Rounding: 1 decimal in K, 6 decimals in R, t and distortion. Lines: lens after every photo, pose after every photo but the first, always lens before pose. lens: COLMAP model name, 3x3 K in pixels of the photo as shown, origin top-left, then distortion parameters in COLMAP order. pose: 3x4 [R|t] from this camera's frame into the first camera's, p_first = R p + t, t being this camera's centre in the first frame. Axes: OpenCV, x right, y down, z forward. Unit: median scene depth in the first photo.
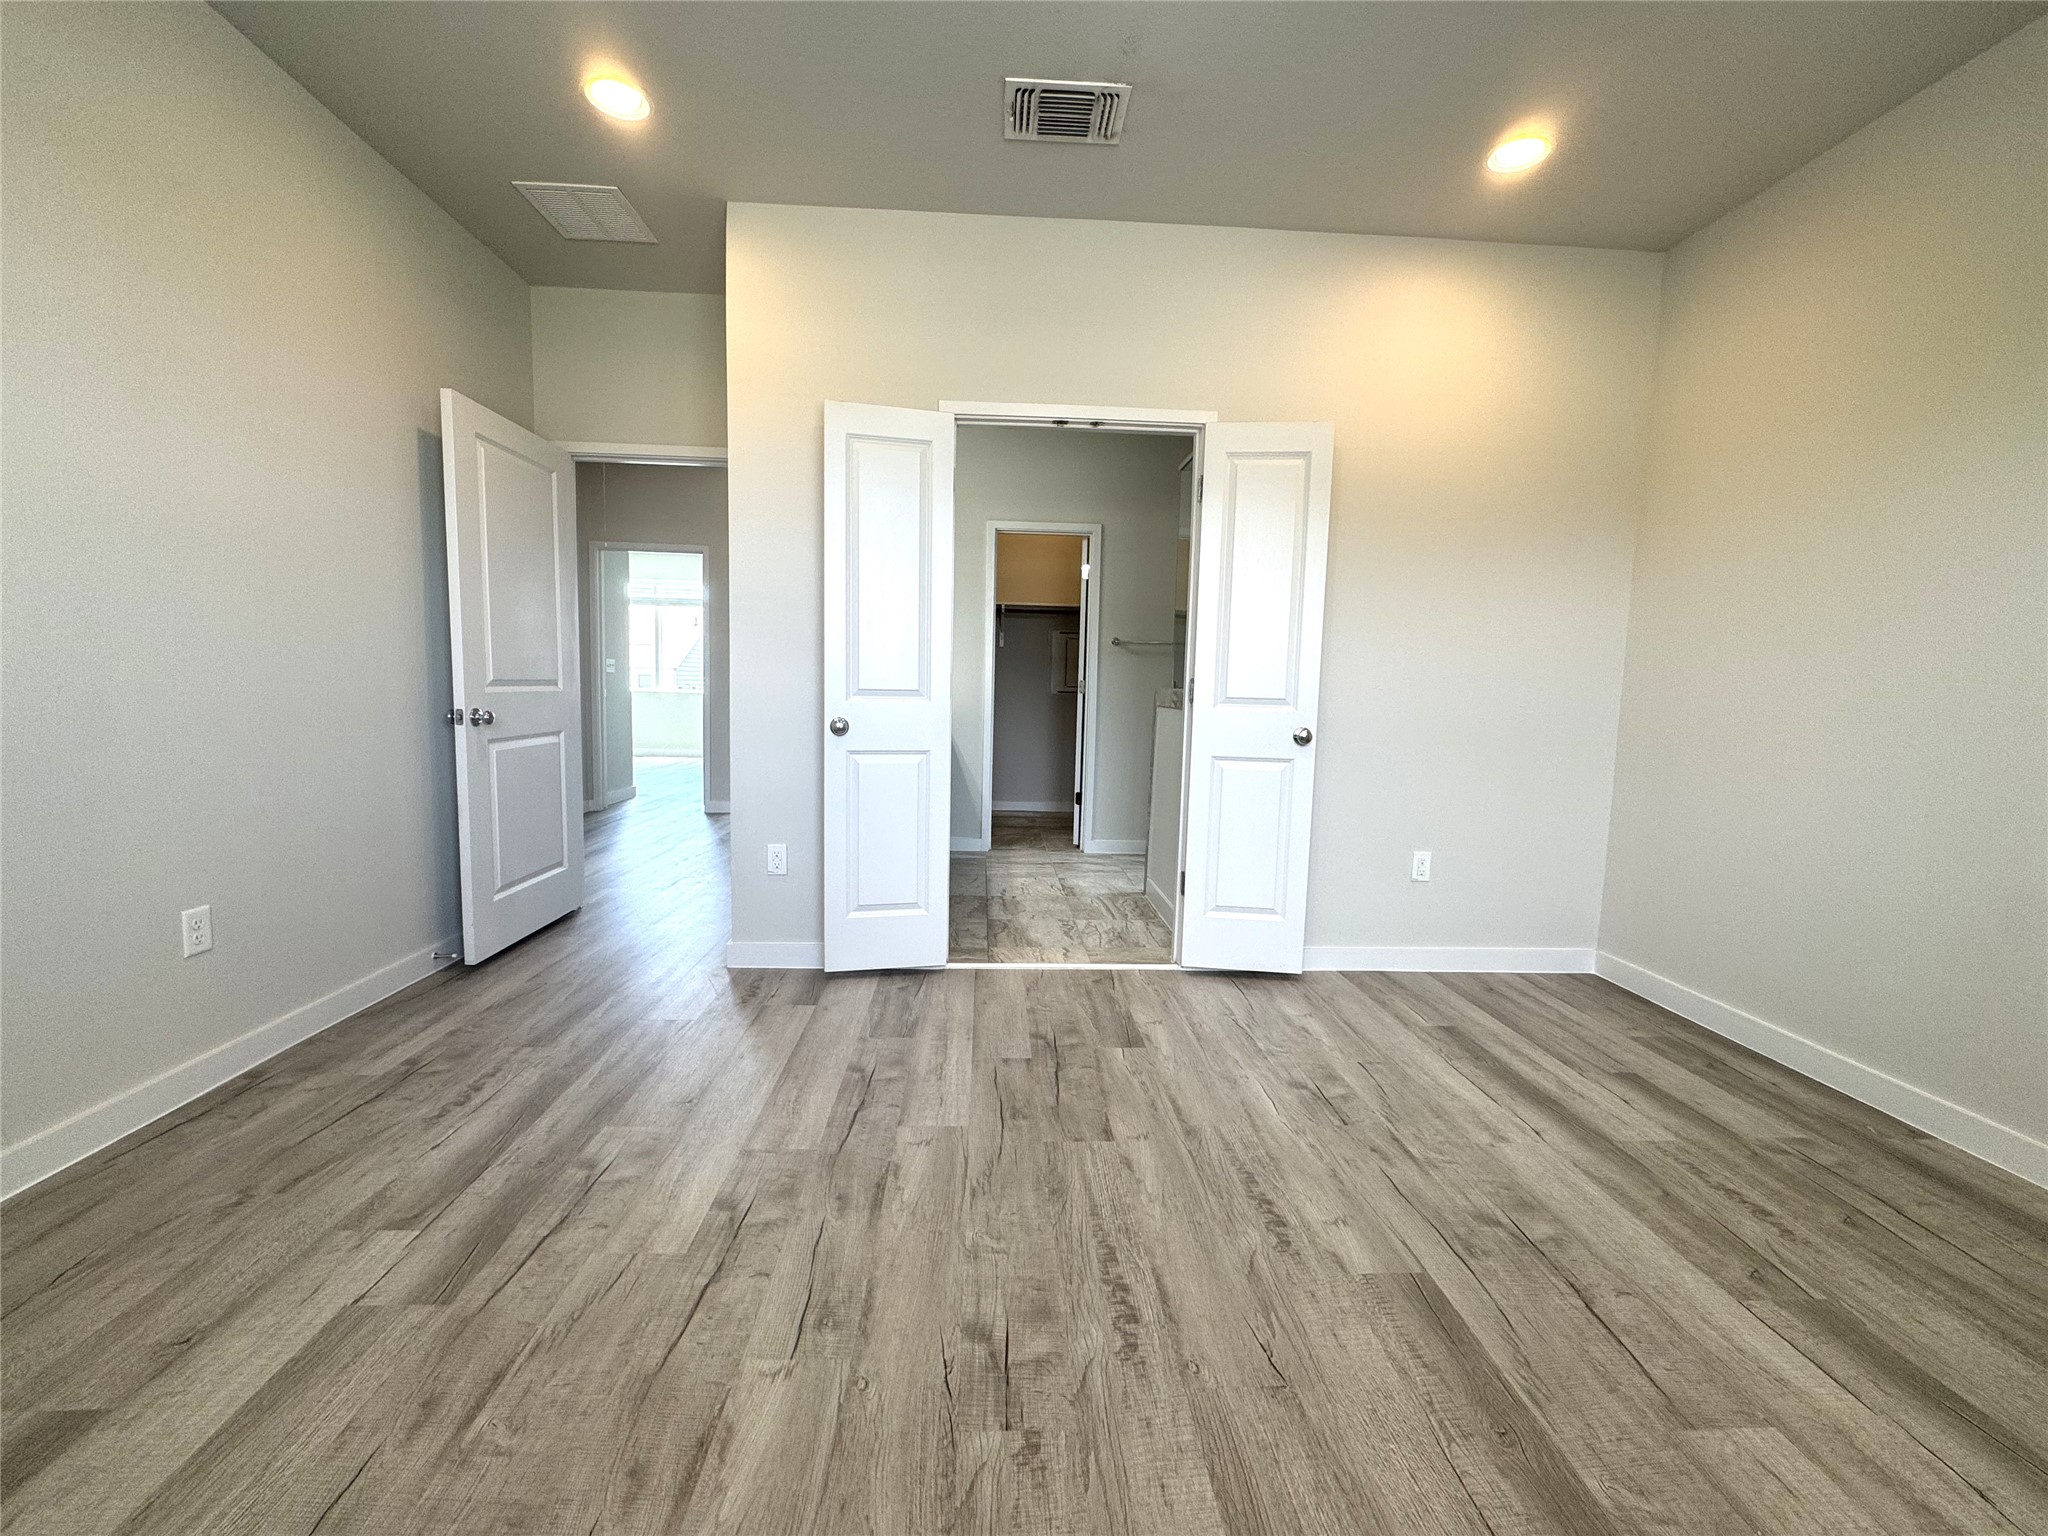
lens RADIAL K [[822.0, 0, 1028.4], [0, 822.0, 767.4], [0, 0, 1]] dist [-0.001672, 0.001078]
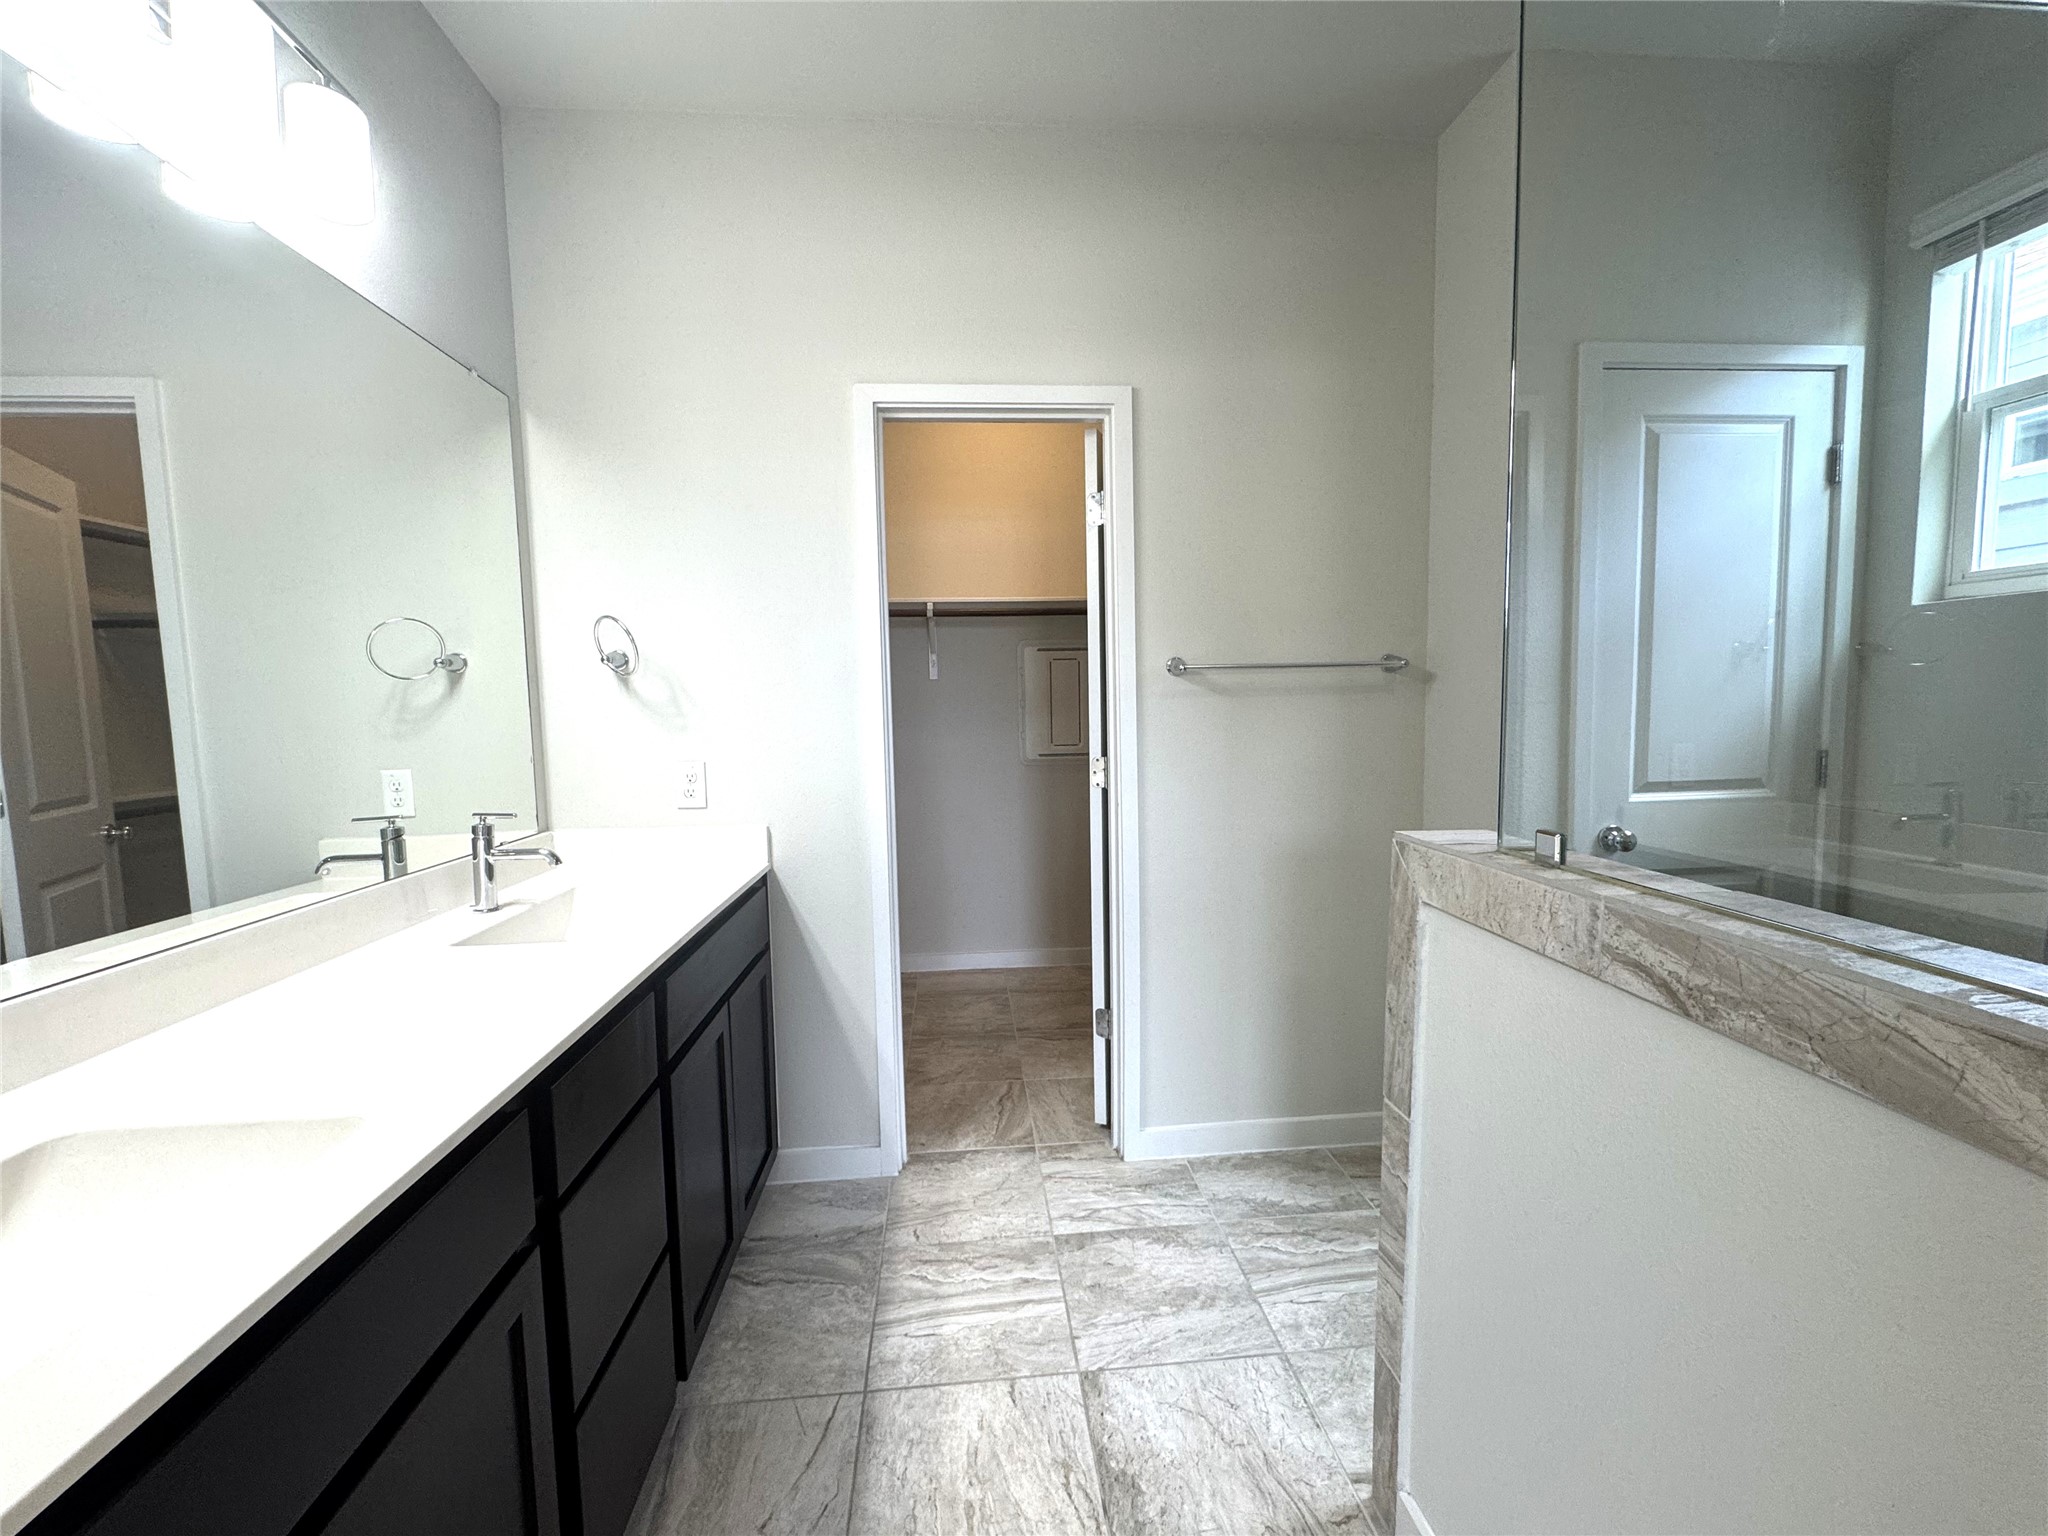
lens RADIAL K [[822.0, 0, 1024.0], [0, 822.0, 765.1], [0, 0, 1]] dist [-0.001672, 0.001078]
pose [[0.998290, -0.050347, 0.029718, 0.011892], [0.050858, 0.998566, -0.016711, -0.098000], [-0.028834, 0.018194, 0.999419, 0.566799]]
